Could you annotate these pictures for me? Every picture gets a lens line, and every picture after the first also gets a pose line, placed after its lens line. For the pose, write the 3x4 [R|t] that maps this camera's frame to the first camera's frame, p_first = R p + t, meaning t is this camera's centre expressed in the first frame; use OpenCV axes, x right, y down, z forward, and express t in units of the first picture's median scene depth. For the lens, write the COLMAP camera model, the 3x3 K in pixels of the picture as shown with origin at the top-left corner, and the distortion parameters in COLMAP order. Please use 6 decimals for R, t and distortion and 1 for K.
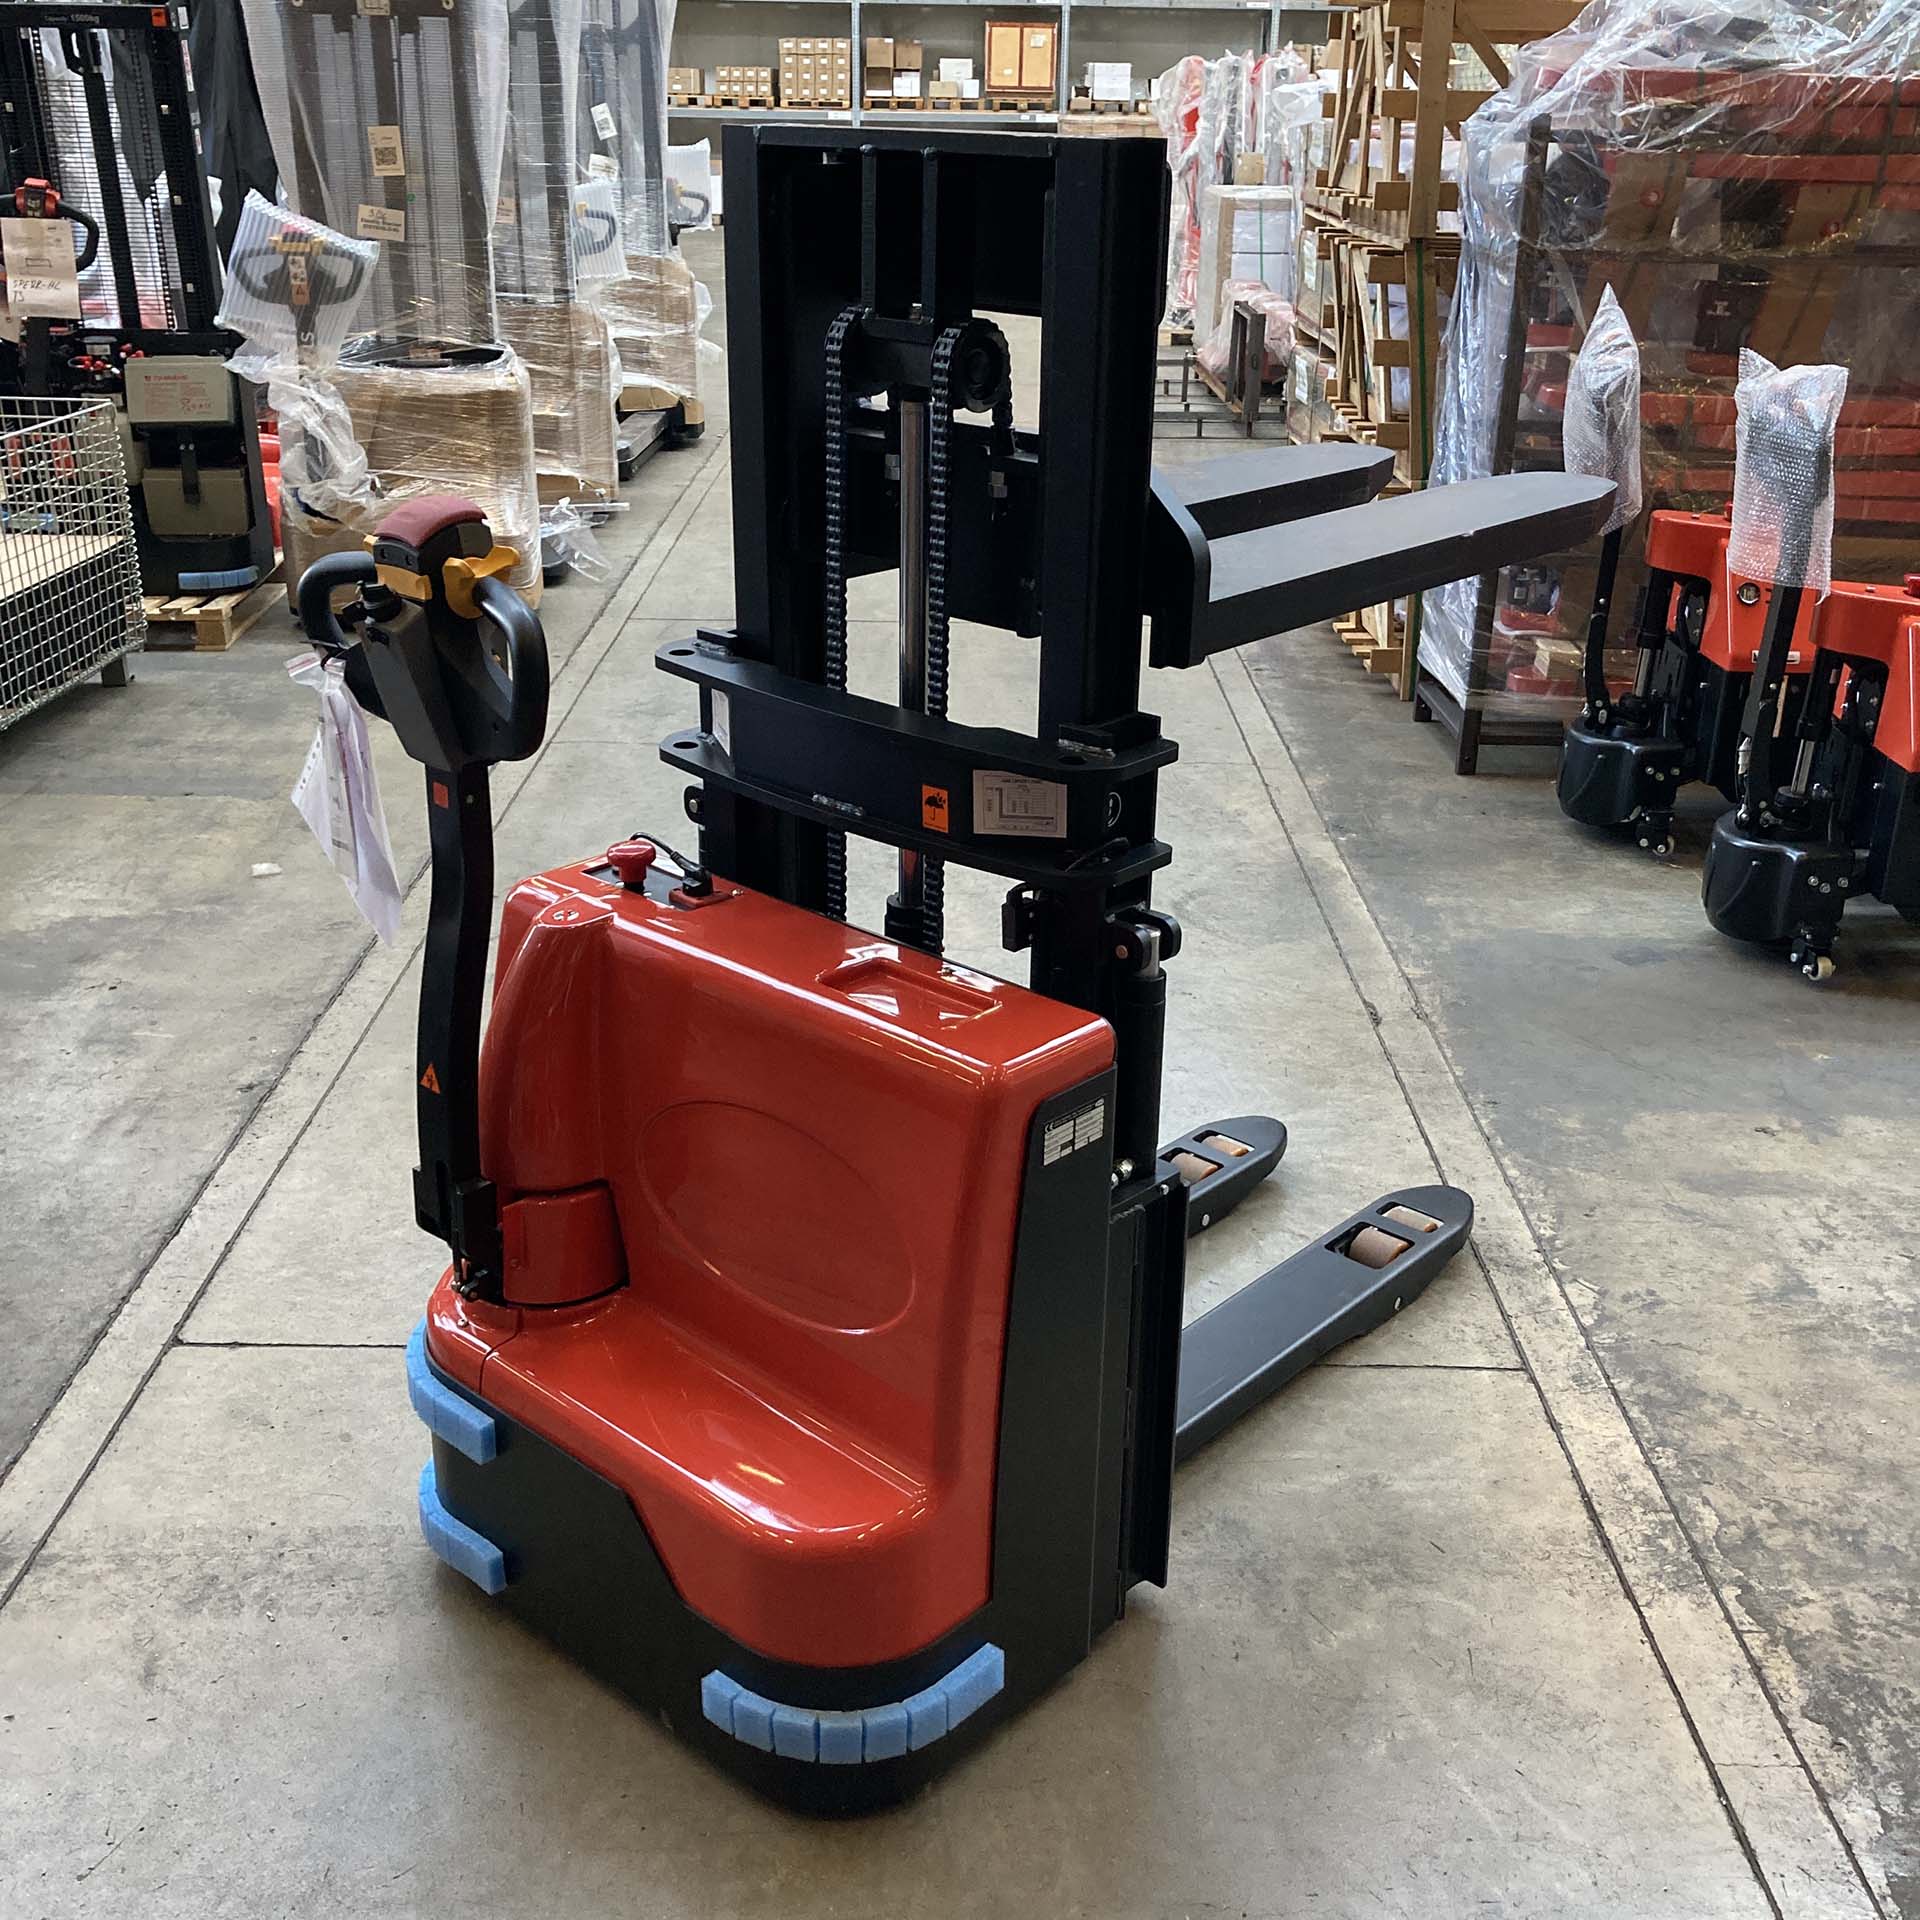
lens RADIAL K [[2065.8, 0, 976.0], [0, 2065.8, 970.6], [0, 0, 1]] dist [0.030802, -0.072081]
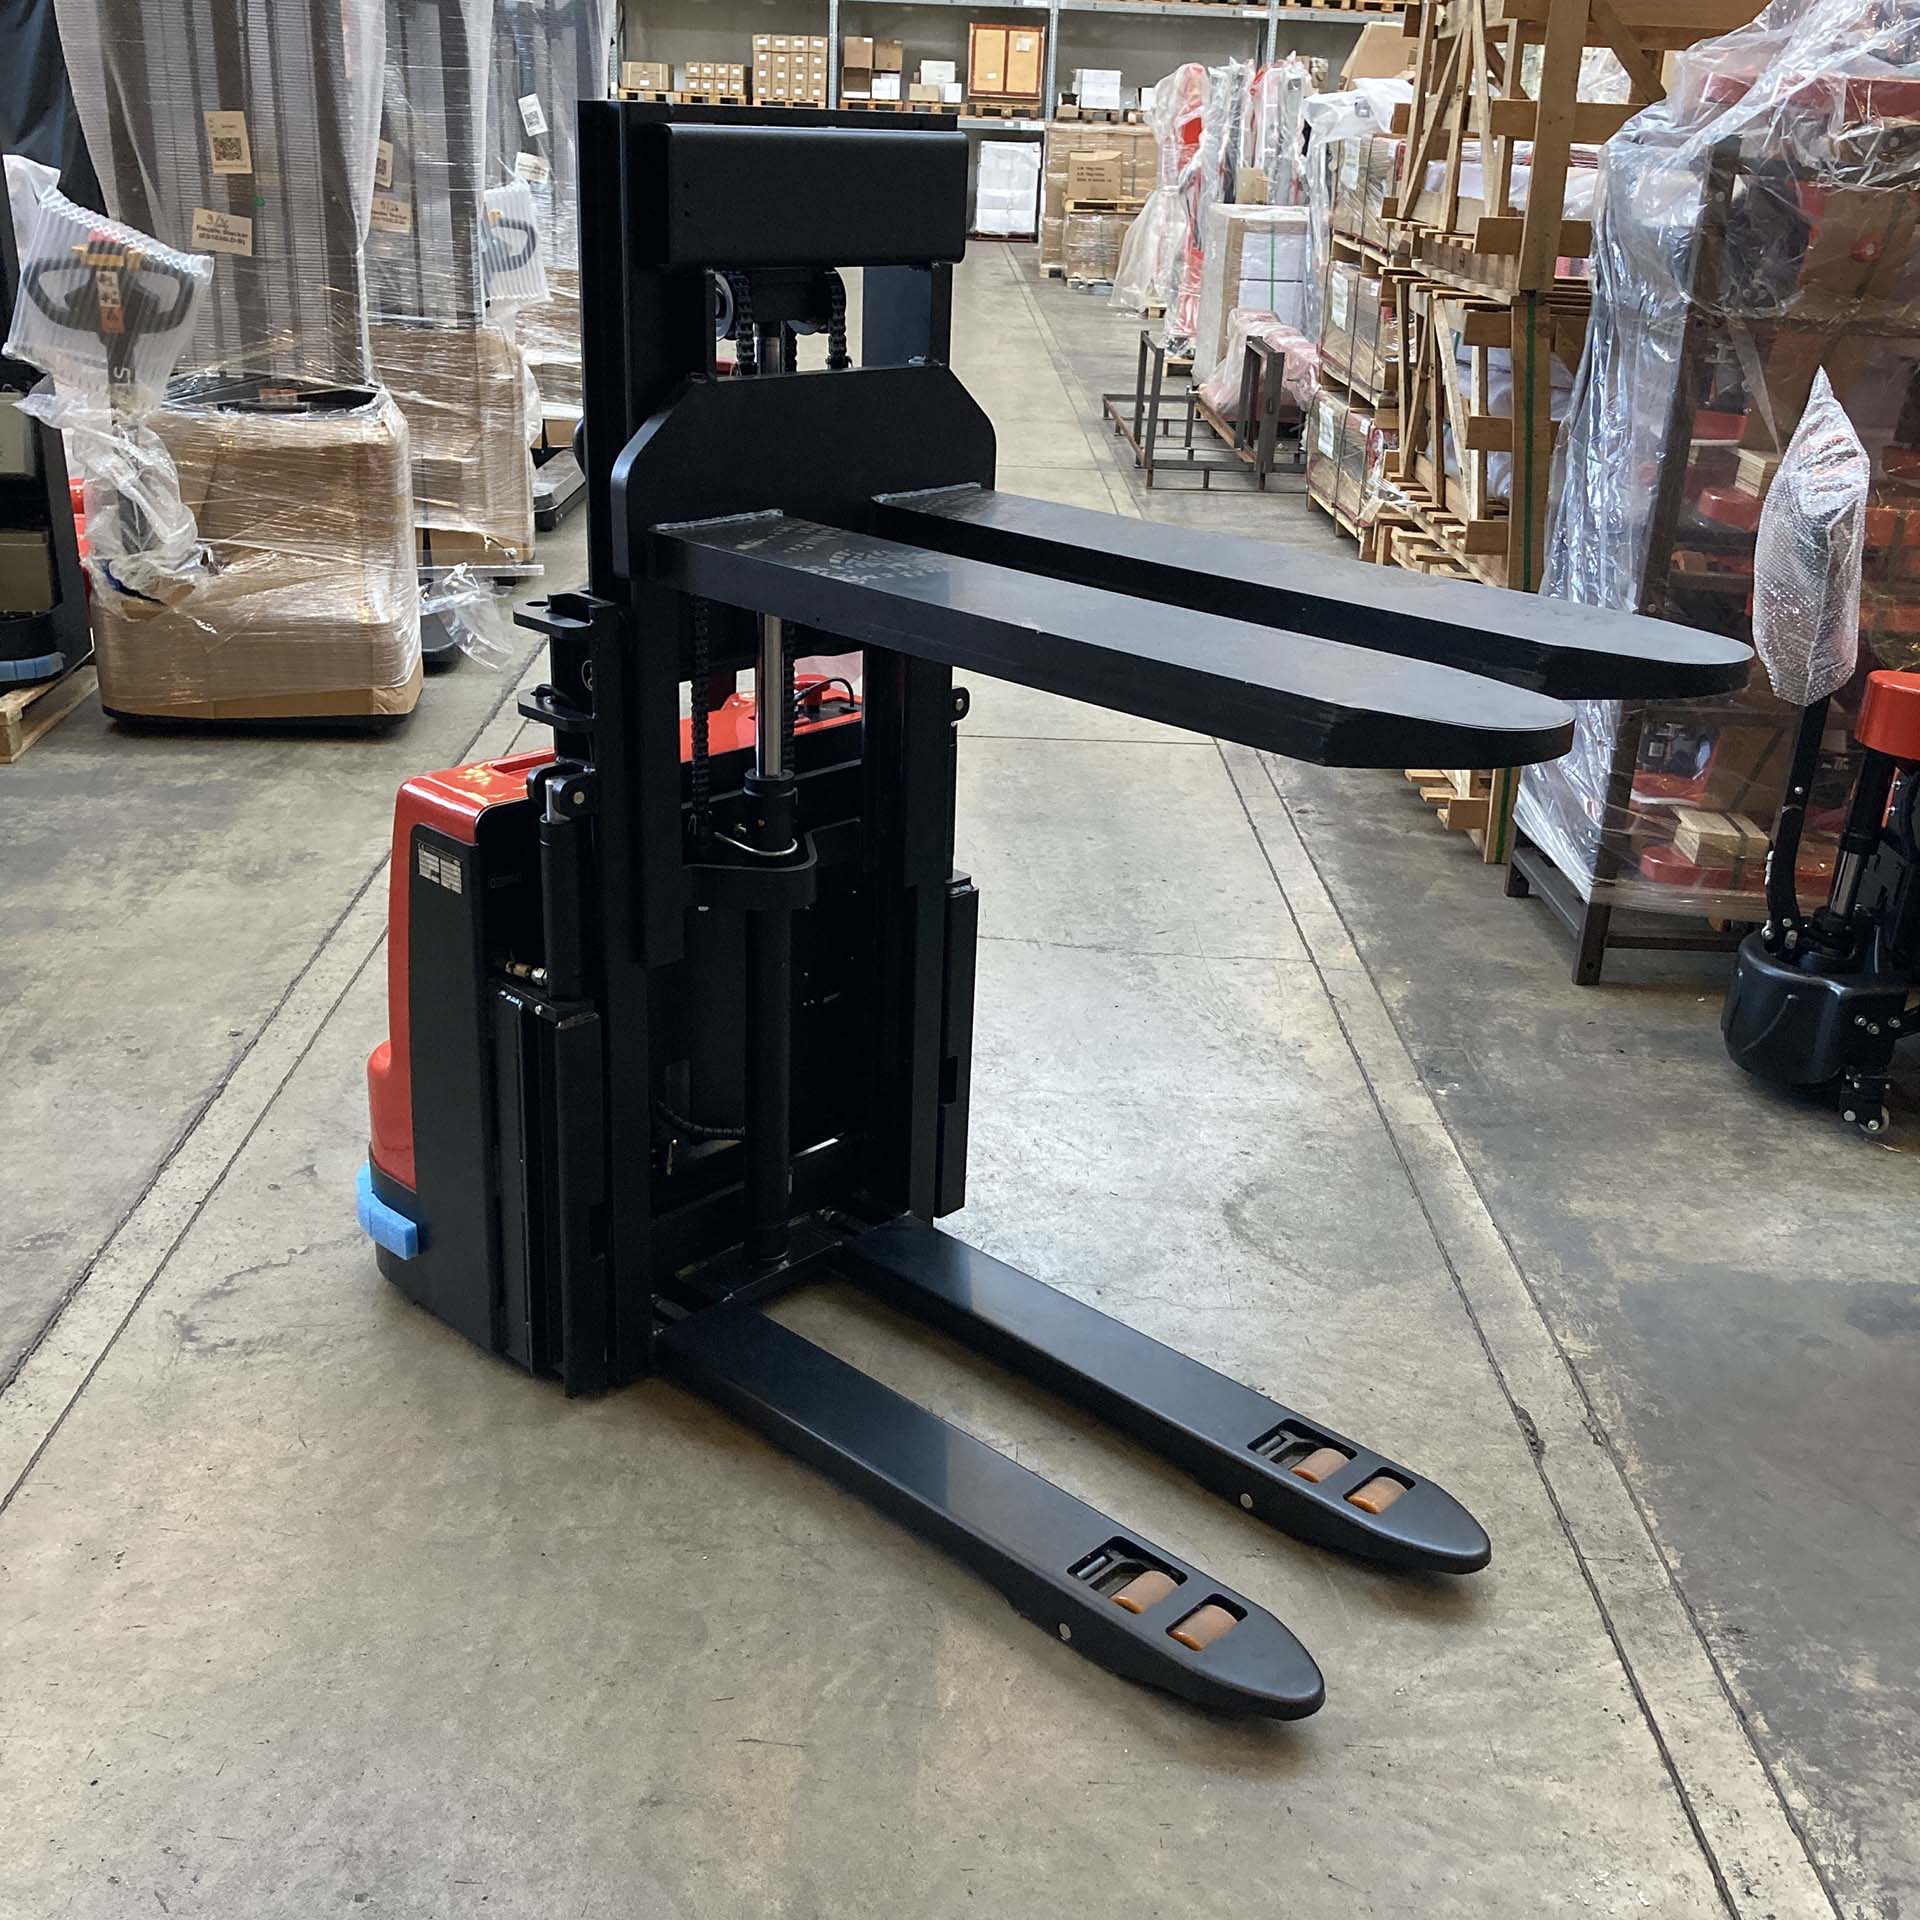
lens RADIAL K [[2064.3, 0, 979.5], [0, 2064.3, 955.8], [0, 0, 1]] dist [0.021255, -0.028808]
pose [[0.999628, 0.019217, 0.019332, -0.004233], [-0.019055, 0.999782, -0.008516, -0.081750], [-0.019492, 0.008145, 0.999777, 0.200745]]
